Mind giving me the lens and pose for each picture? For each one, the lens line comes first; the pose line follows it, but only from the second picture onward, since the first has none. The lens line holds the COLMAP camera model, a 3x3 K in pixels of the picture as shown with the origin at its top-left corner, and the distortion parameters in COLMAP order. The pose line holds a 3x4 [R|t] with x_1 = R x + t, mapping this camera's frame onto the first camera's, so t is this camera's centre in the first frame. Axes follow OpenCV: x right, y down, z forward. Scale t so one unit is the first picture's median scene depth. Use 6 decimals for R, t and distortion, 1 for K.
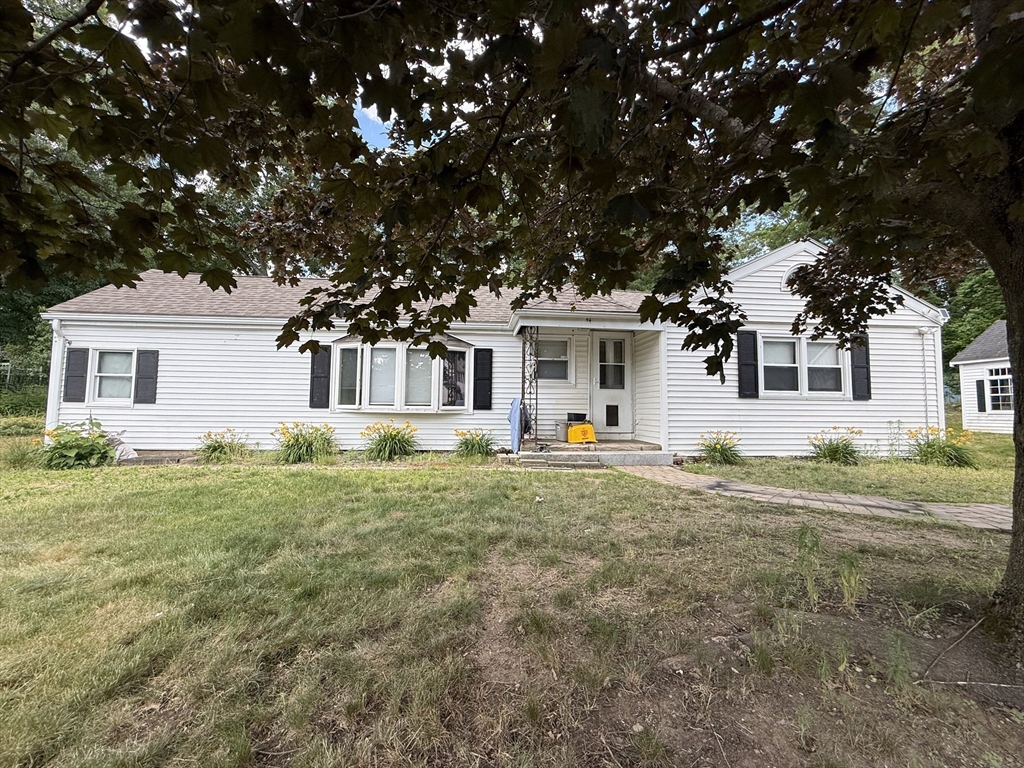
lens RADIAL K [[404.3, 0, 509.3], [0, 404.3, 388.3], [0, 0, 1]] dist [0.000320, -0.000027]
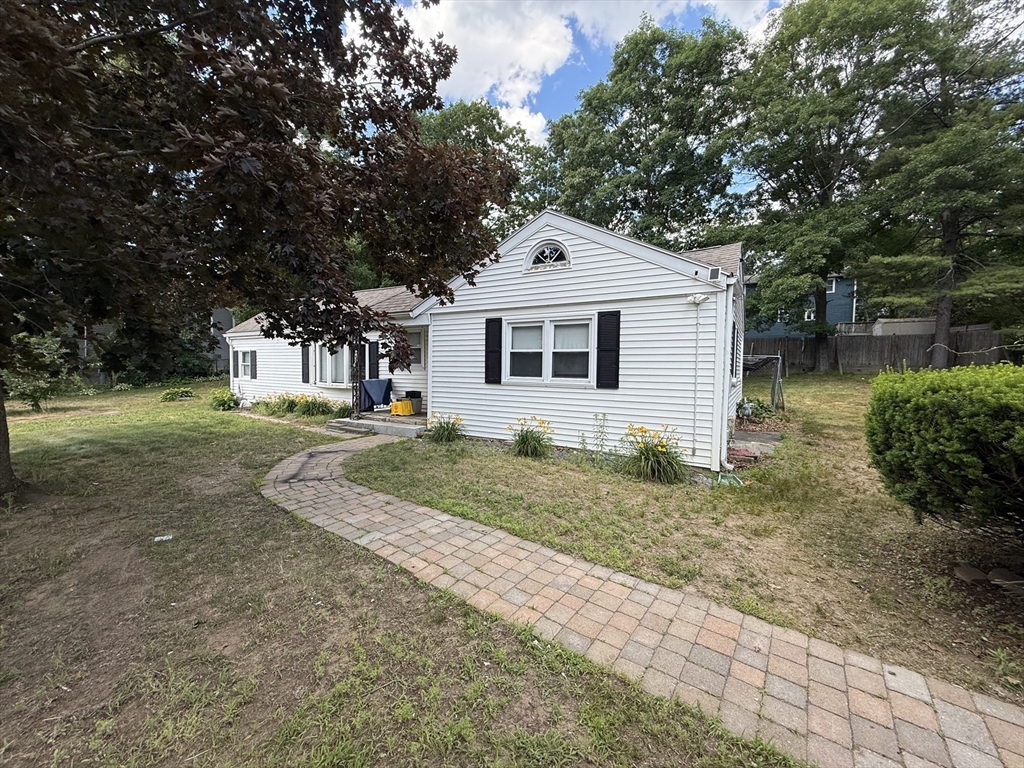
lens RADIAL K [[404.3, 0, 509.3], [0, 404.3, 388.3], [0, 0, 1]] dist [0.000320, -0.000027]
pose [[0.796522, 0.030900, -0.603820, 1.227470], [0.002850, 0.998490, 0.054856, -0.019554], [0.604603, -0.045415, 0.795231, 0.191266]]
